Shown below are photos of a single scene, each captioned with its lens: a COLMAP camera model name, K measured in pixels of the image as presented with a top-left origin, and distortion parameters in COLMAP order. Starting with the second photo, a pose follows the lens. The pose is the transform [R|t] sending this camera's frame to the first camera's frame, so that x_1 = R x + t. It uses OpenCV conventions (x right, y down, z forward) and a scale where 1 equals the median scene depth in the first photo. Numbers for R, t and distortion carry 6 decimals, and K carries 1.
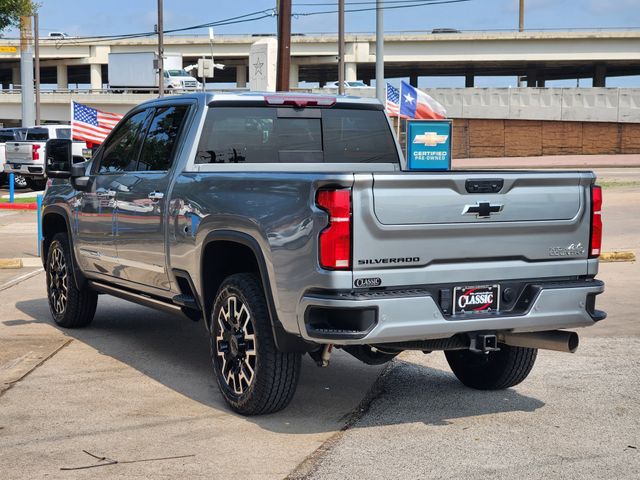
lens RADIAL K [[1261.0, 0, 300.3], [0, 1261.0, 239.9], [0, 0, 1]] dist [-0.556586, 5.741065]
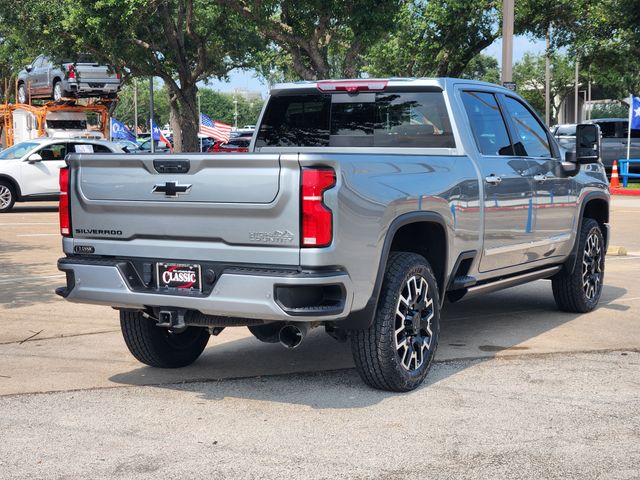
lens RADIAL K [[1261.0, 0, 300.3], [0, 1261.0, 239.9], [0, 0, 1]] dist [-0.556586, 5.741065]
pose [[0.564930, 0.060672, -0.822905, 1.046581], [-0.057196, 0.997774, 0.034300, -0.023822], [0.823154, 0.027690, 0.567143, 0.497410]]
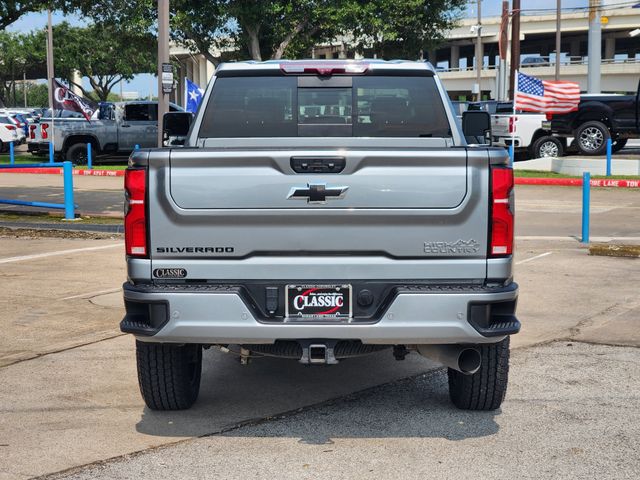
lens RADIAL K [[1261.0, 0, 300.3], [0, 1261.0, 239.9], [0, 0, 1]] dist [-0.556586, 5.741065]
pose [[0.879370, 0.039226, -0.474520, 0.528786], [-0.028591, 0.999153, 0.029609, -0.017681], [0.475279, -0.012471, 0.879747, 0.255319]]
